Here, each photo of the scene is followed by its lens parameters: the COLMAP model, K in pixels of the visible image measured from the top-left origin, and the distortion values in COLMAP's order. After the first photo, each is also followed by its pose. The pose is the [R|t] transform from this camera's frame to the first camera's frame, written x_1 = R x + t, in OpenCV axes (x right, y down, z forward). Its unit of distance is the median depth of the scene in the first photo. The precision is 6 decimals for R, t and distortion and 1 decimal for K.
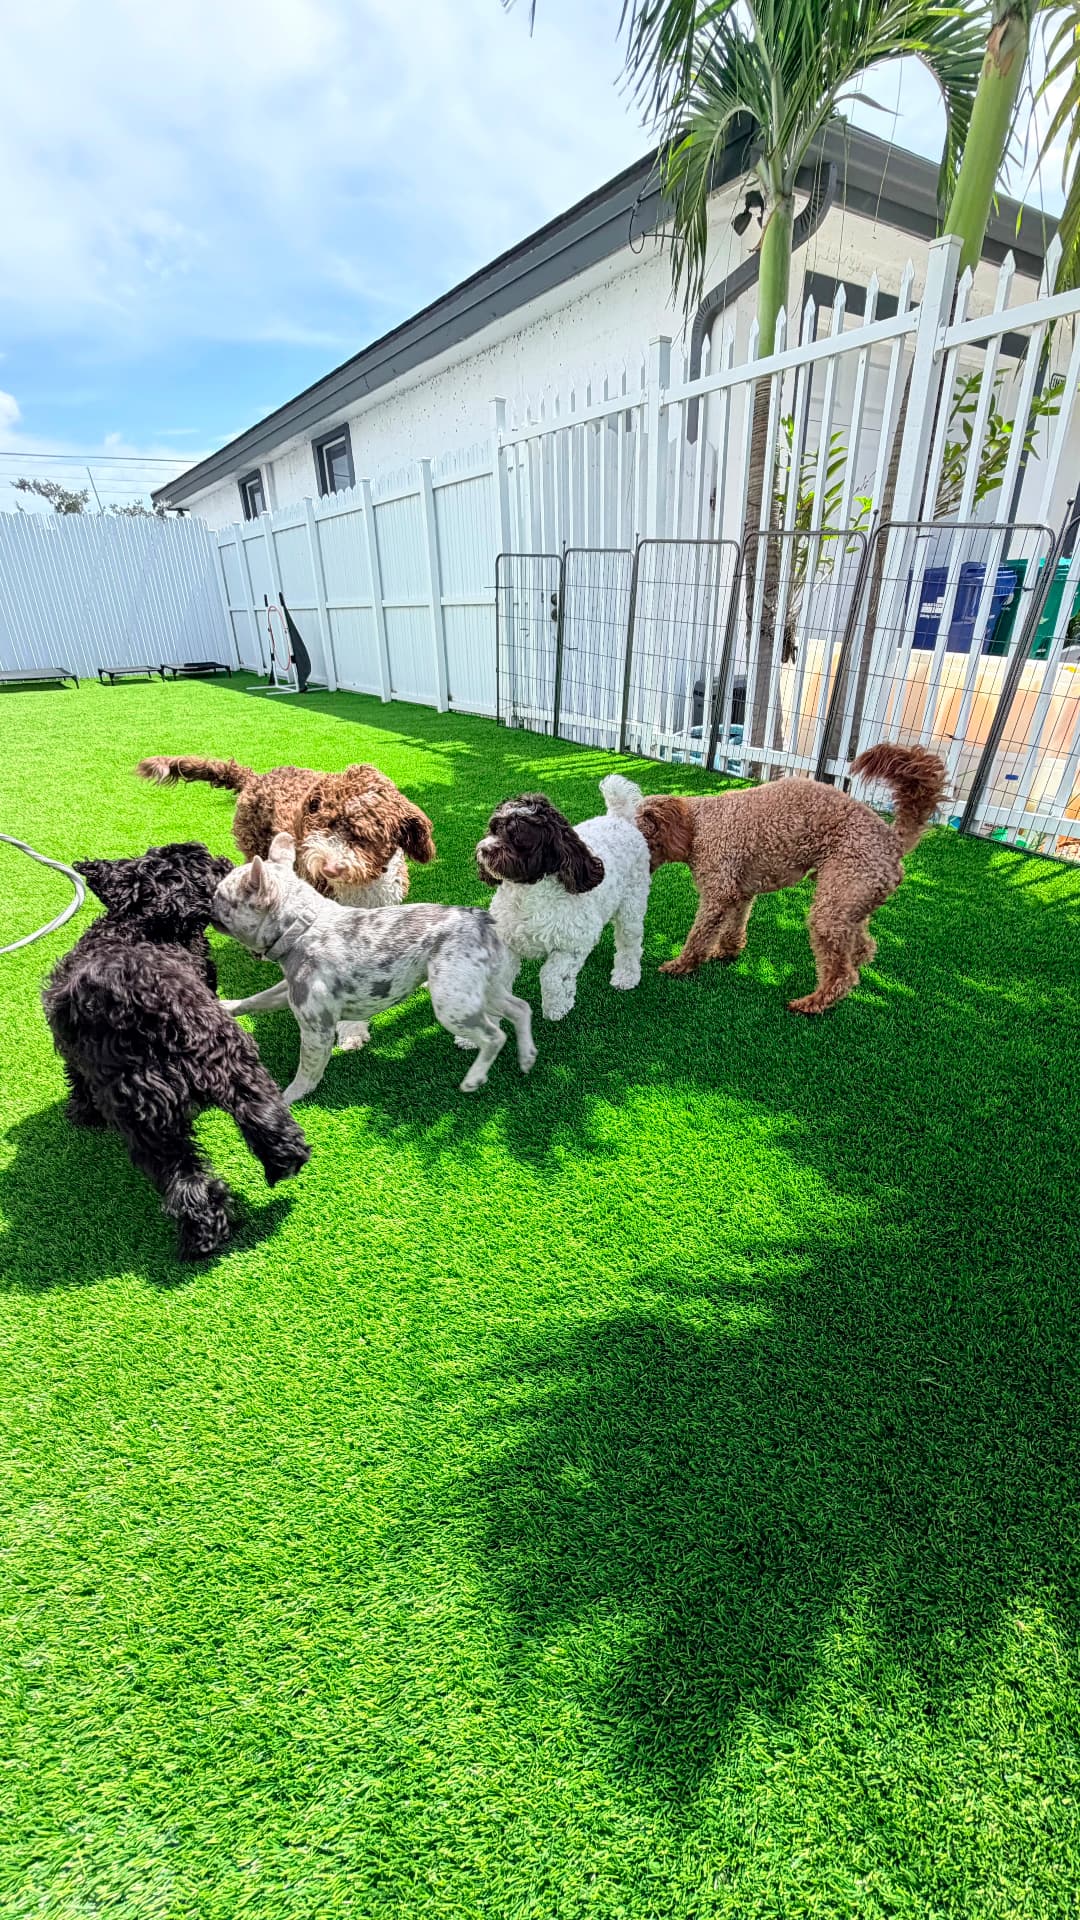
lens RADIAL K [[773.1, 0, 526.5], [0, 773.1, 962.9], [0, 0, 1]] dist [0.008051, 0.002389]
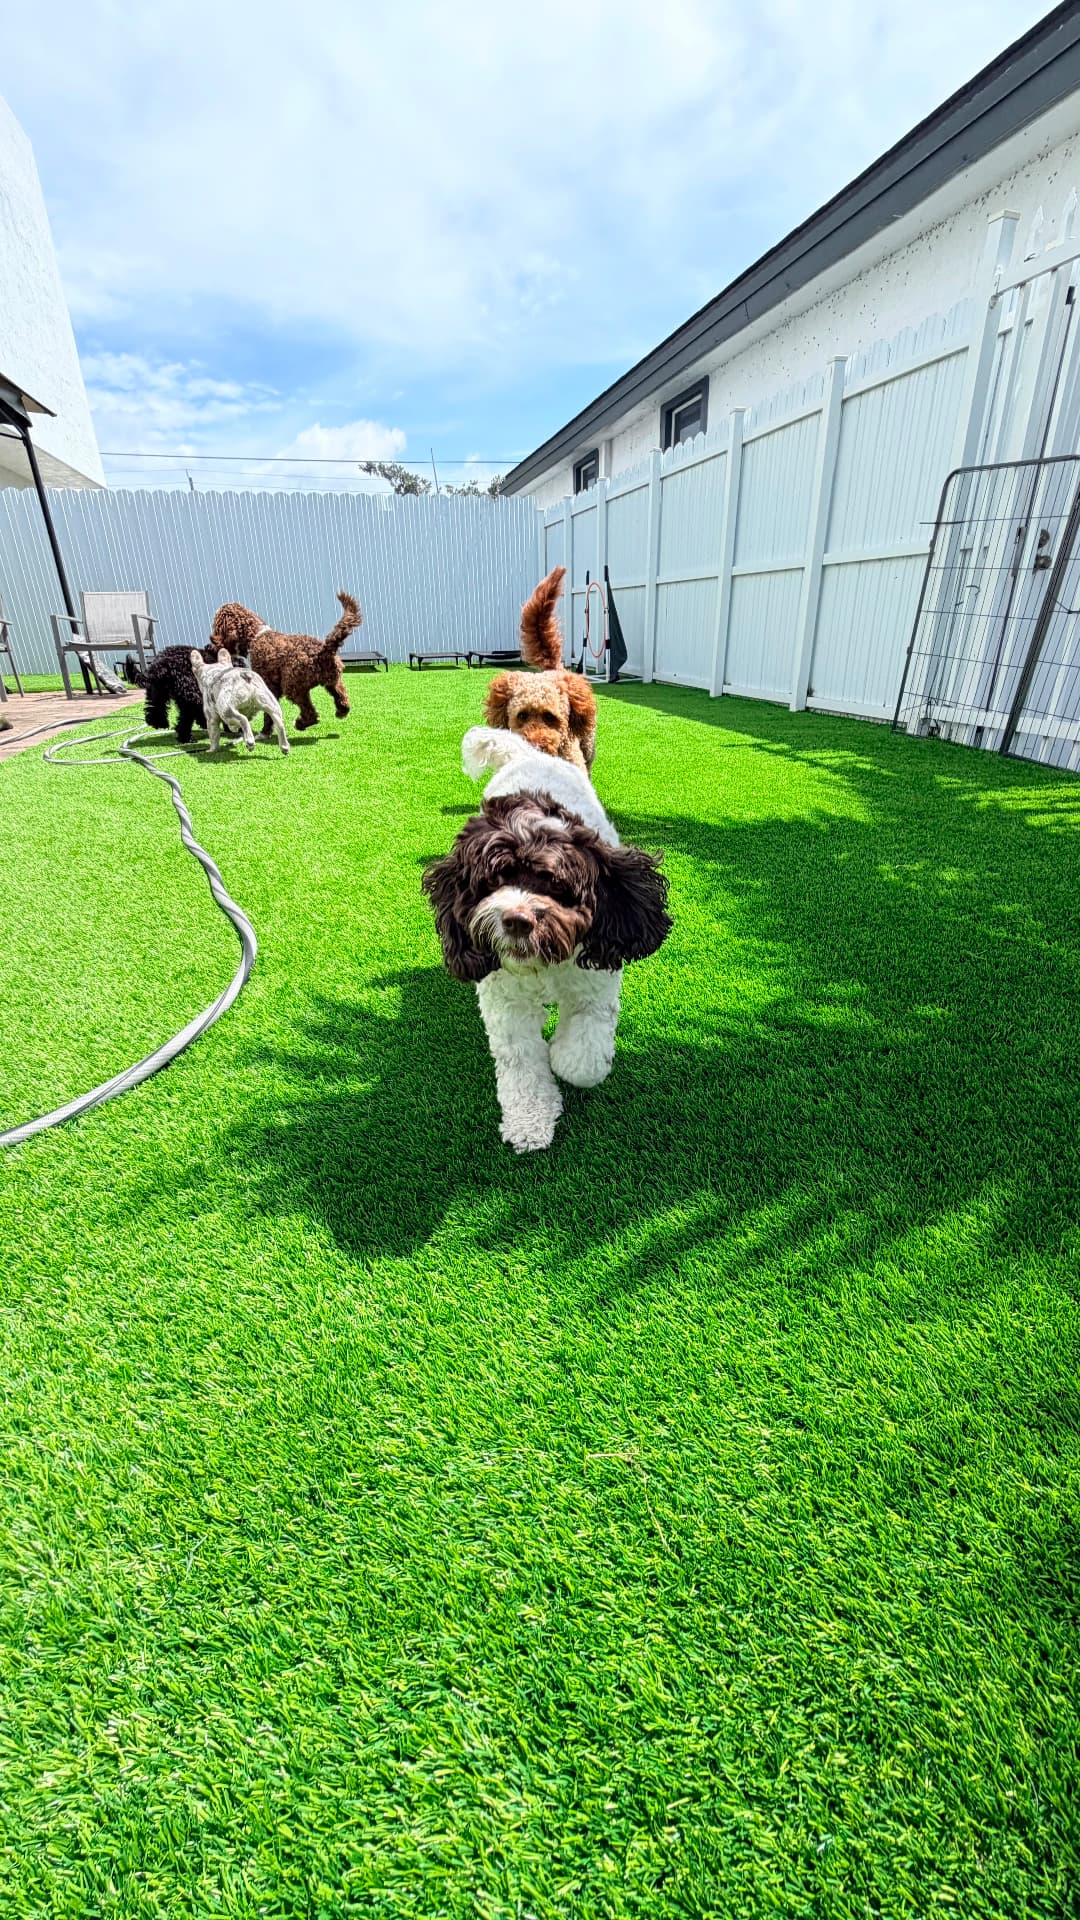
lens RADIAL K [[773.1, 0, 534.9], [0, 773.1, 959.0], [0, 0, 1]] dist [0.008051, 0.002389]
pose [[0.940902, 0.146179, -0.305507, -0.072475], [-0.149301, 0.988703, 0.013256, -0.051384], [0.303994, 0.033140, 0.952097, 0.190435]]
